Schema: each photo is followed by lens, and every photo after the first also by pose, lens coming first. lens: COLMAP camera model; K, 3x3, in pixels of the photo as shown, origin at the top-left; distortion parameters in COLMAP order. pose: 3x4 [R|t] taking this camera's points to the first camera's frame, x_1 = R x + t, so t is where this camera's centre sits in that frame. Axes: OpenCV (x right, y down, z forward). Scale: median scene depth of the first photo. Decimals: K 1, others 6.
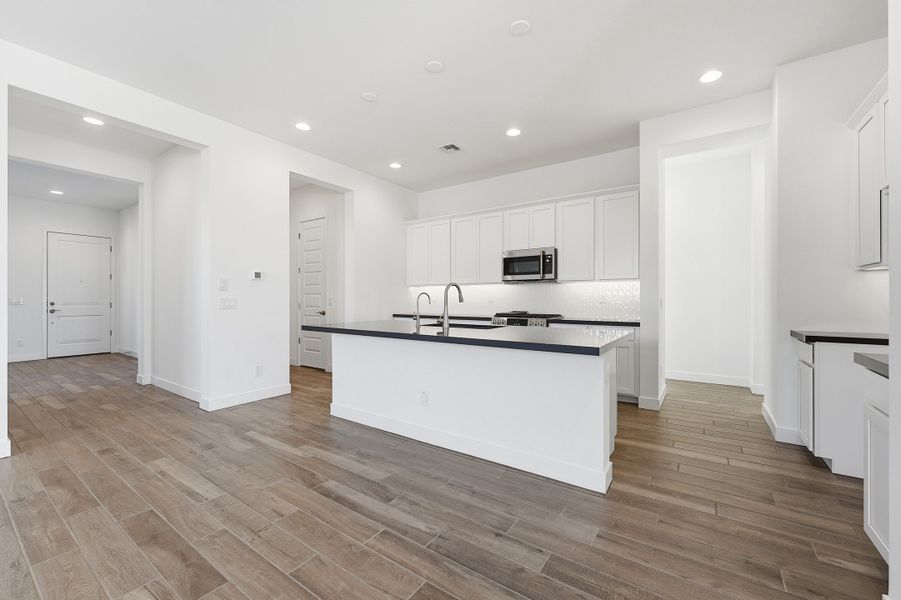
lens RADIAL K [[367.6, 0, 450.5], [0, 367.6, 300.0], [0, 0, 1]] dist [-0.000610, -0.000032]
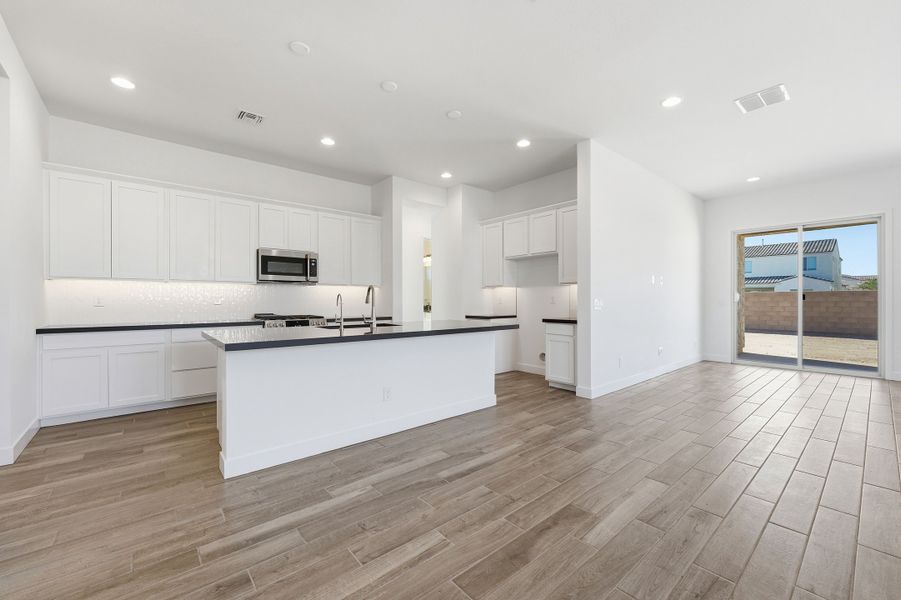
lens RADIAL K [[367.6, 0, 450.5], [0, 367.6, 300.0], [0, 0, 1]] dist [-0.000610, -0.000032]
pose [[0.246061, -0.000960, 0.969254, -1.141396], [0.000431, 1.000000, 0.000881, -0.006422], [-0.969254, 0.000201, 0.246061, 0.603156]]
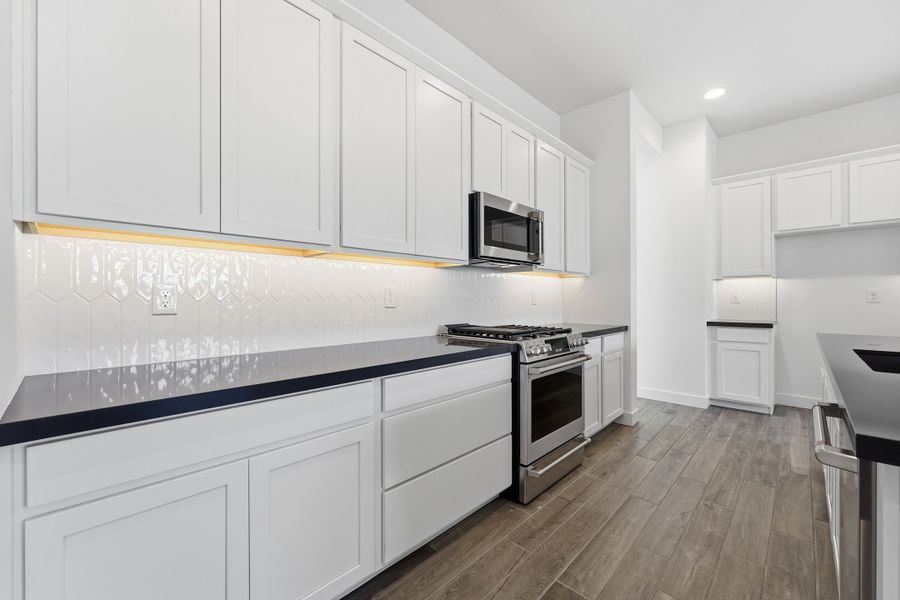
lens RADIAL K [[367.2, 0, 450.0], [0, 367.2, 300.0], [0, 0, 1]] dist [-0.000610, -0.000032]
pose [[0.145520, -0.003755, 0.989348, -0.548421], [0.004410, 0.999985, 0.003147, -0.004189], [-0.989346, 0.003906, 0.145534, 1.804424]]
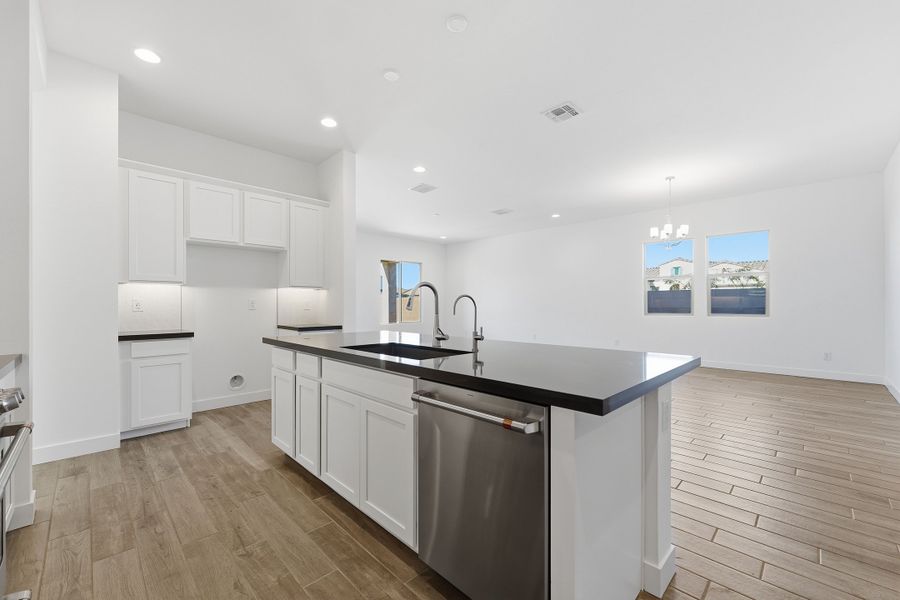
lens RADIAL K [[362.8, 0, 451.4], [0, 362.8, 305.1], [0, 0, 1]] dist [0.000883, -0.000013]
pose [[-0.985946, -0.000164, 0.167063, -0.192610], [-0.000134, 1.000000, 0.000189, -0.005652], [-0.167063, 0.000164, -0.985946, 1.942288]]
